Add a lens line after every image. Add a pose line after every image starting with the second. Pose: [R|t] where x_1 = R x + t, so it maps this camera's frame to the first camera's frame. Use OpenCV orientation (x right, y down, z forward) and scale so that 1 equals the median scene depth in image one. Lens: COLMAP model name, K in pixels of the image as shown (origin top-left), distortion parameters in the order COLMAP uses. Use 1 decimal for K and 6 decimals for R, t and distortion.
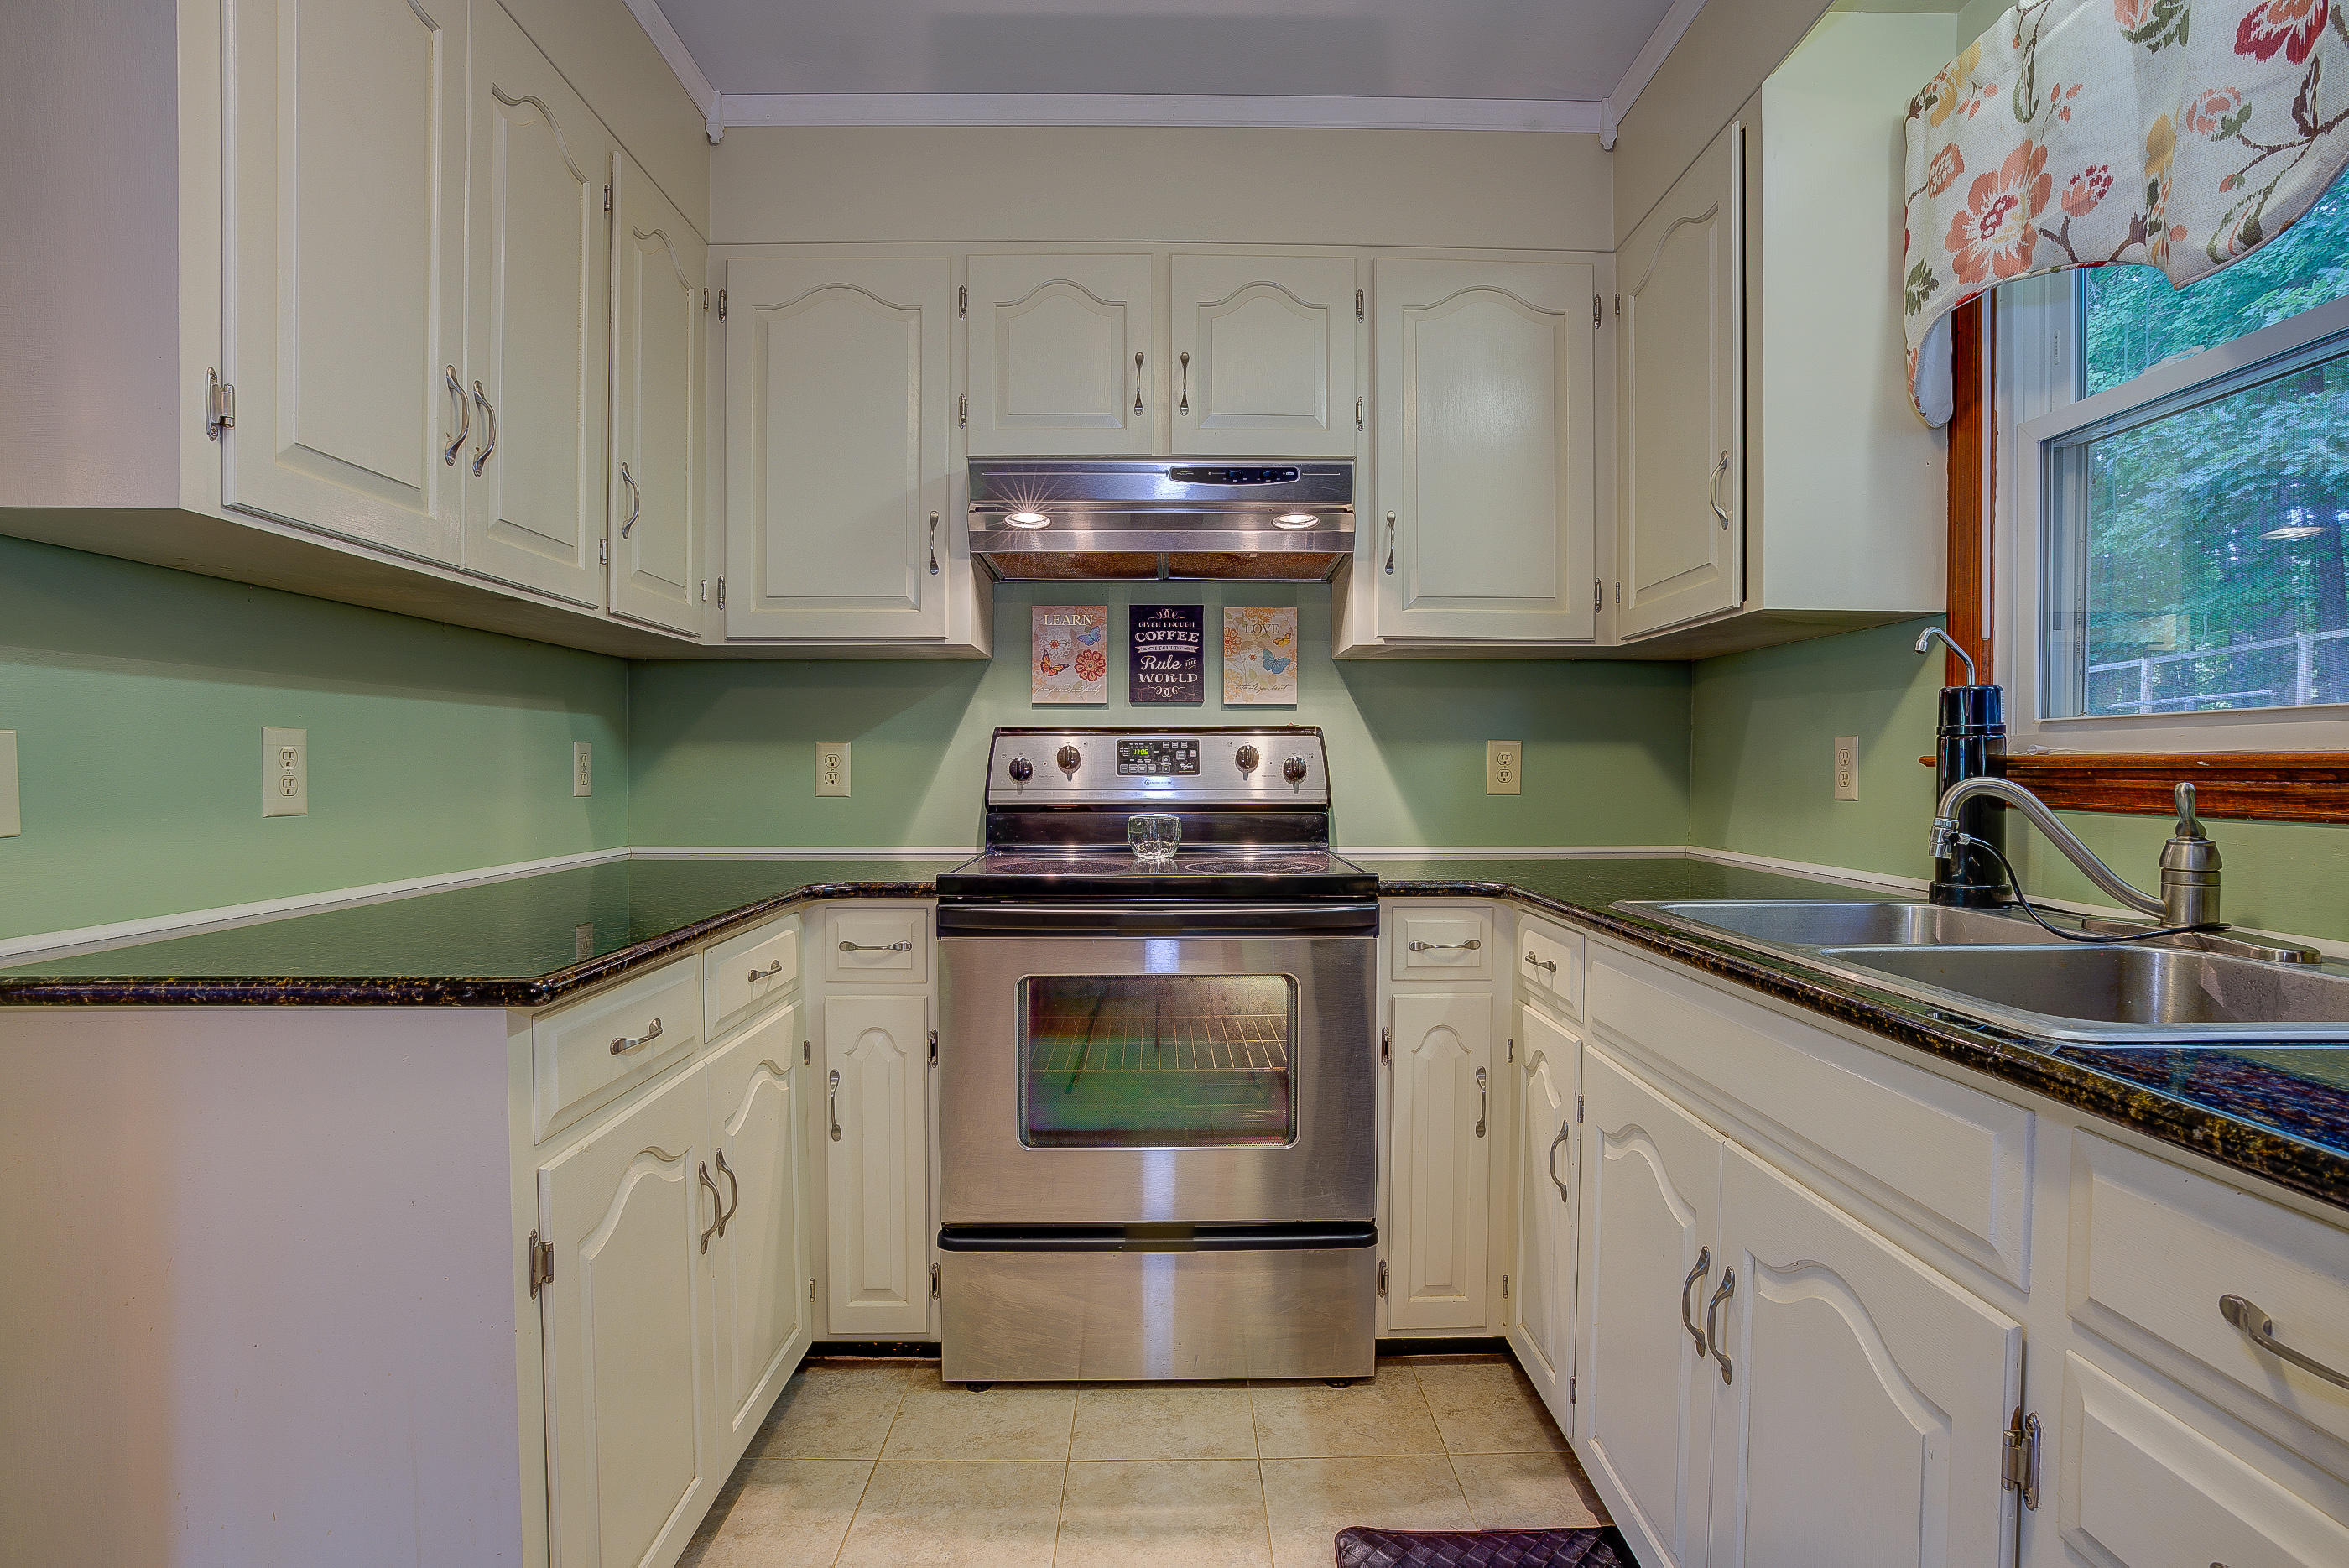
lens RADIAL K [[1144.9, 0, 1174.5], [0, 1144.9, 784.0], [0, 0, 1]] dist [-0.046731, 0.029602]
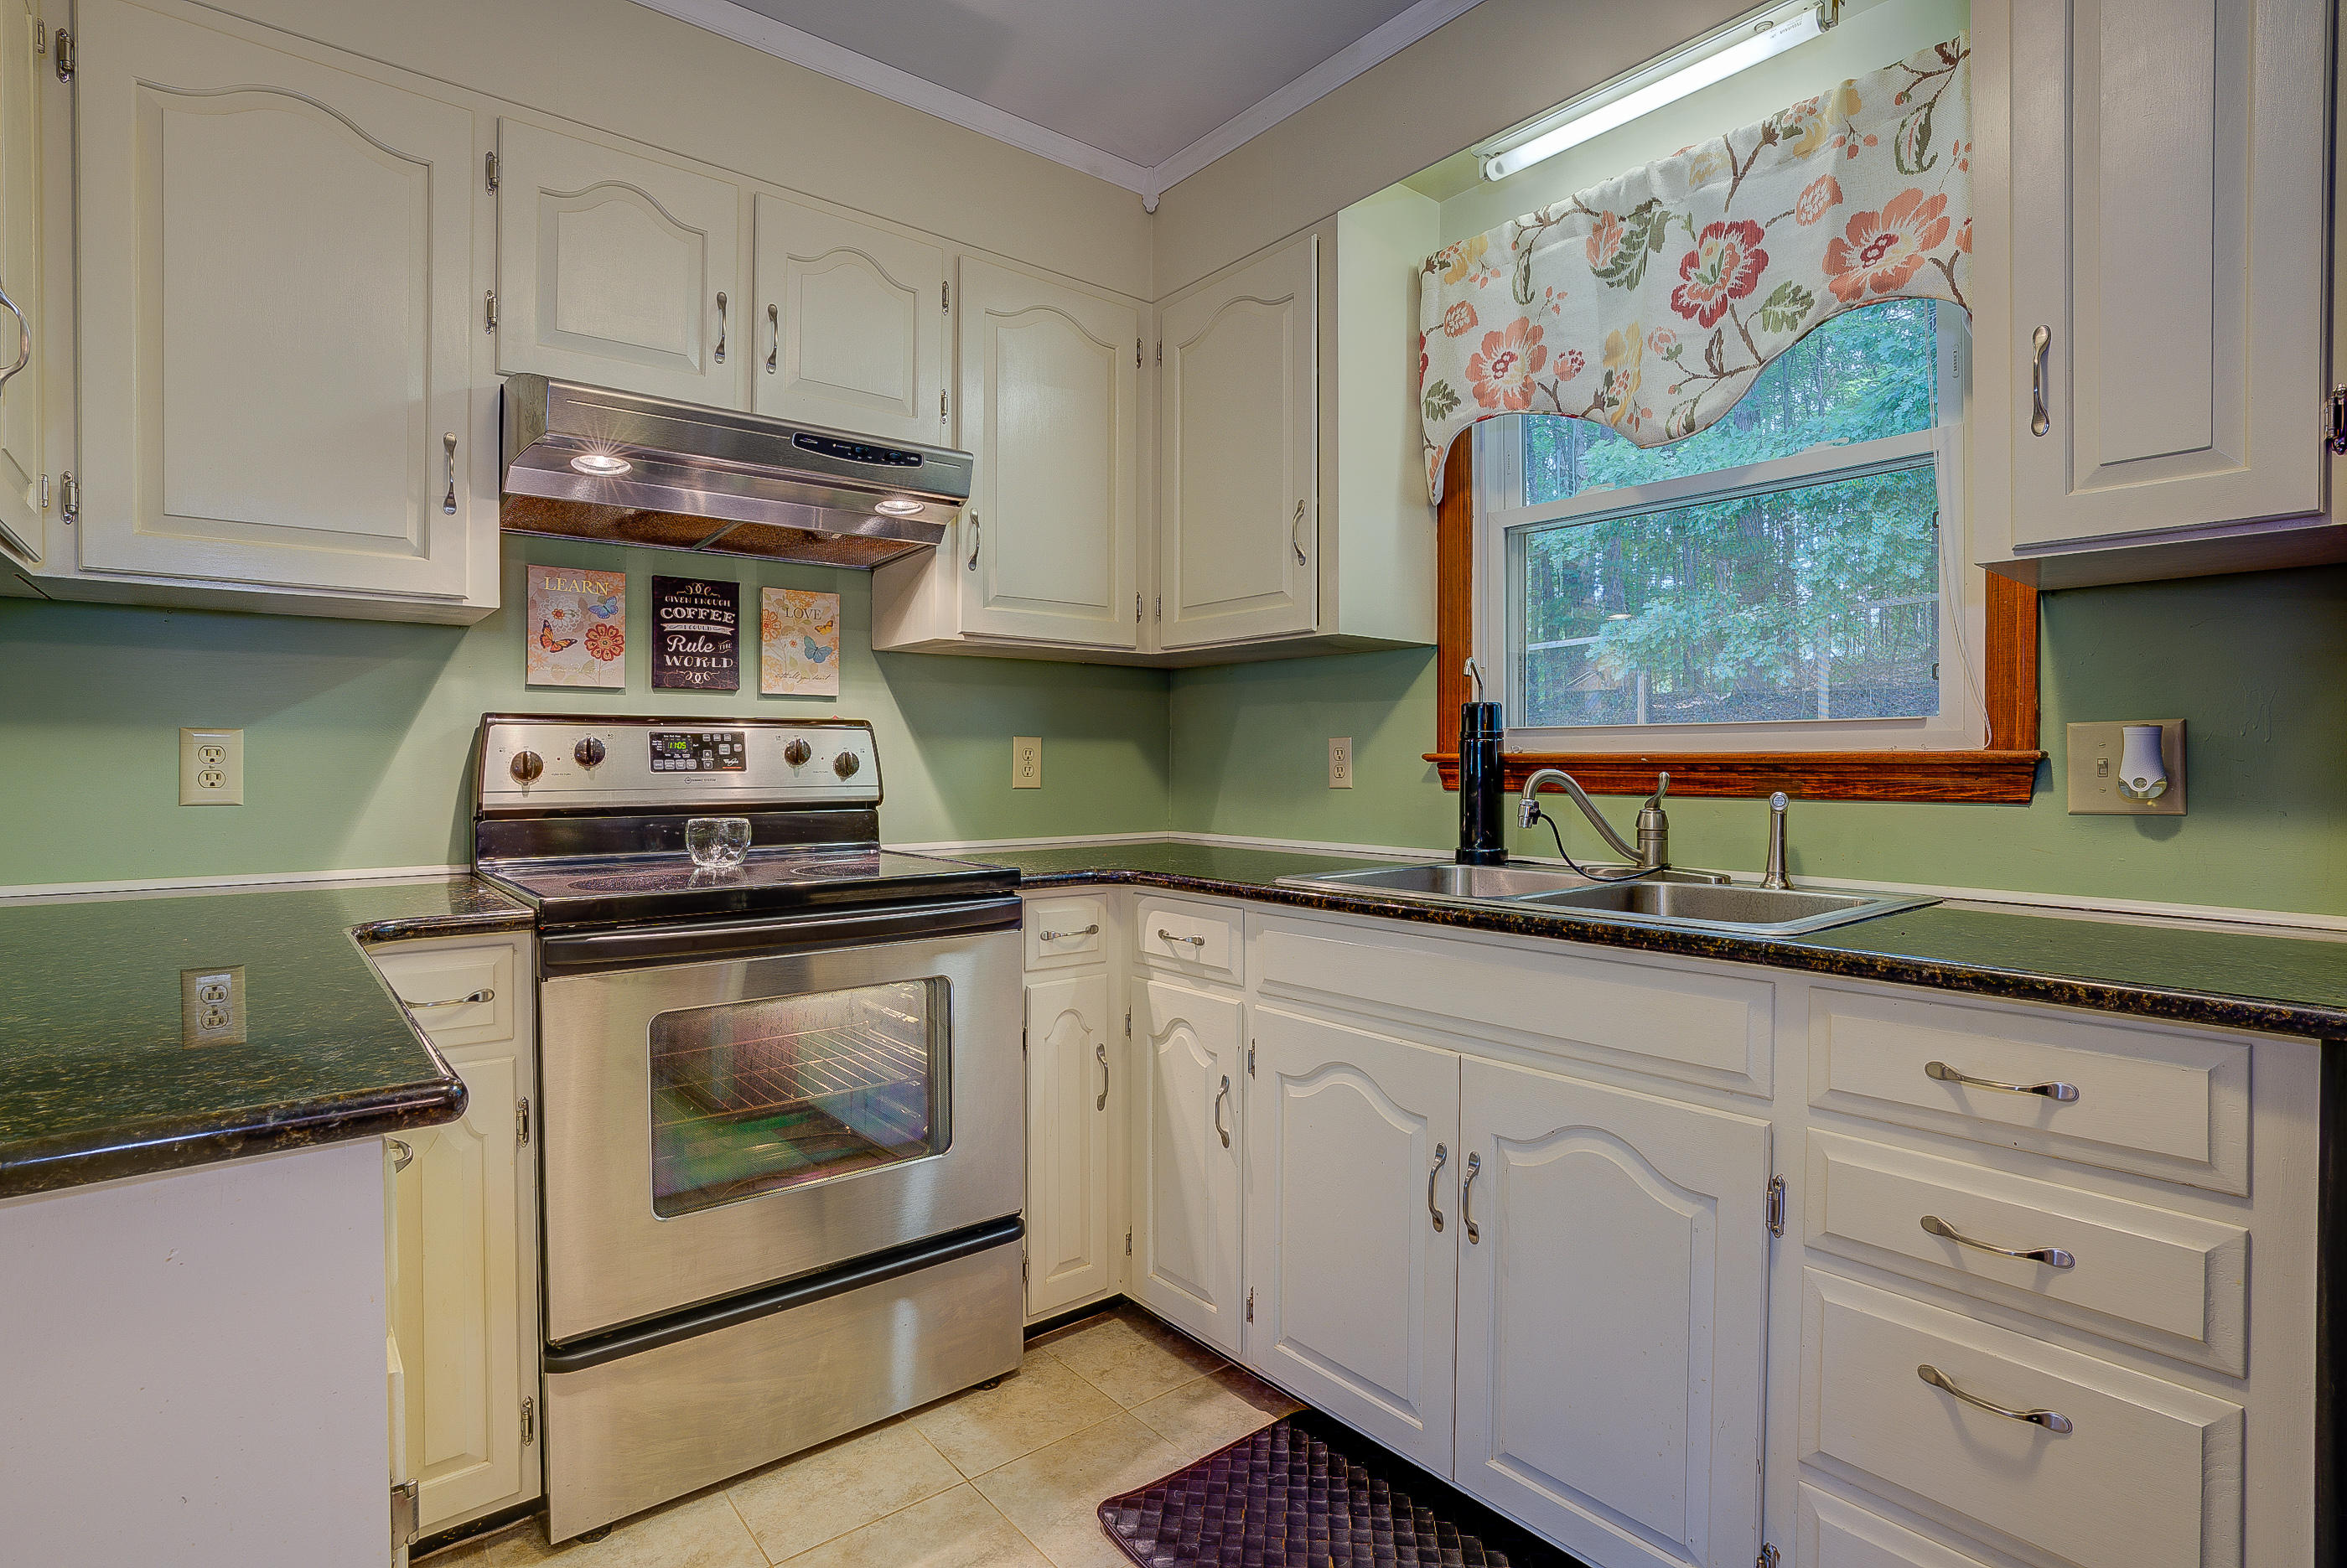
lens RADIAL K [[1165.4, 0, 1168.2], [0, 1165.4, 764.4], [0, 0, 1]] dist [-0.027395, 0.001075]
pose [[0.789232, -0.002231, 0.614091, -0.334850], [0.010165, 0.999904, -0.009433, -0.002075], [-0.614011, 0.013687, 0.789179, 0.094067]]
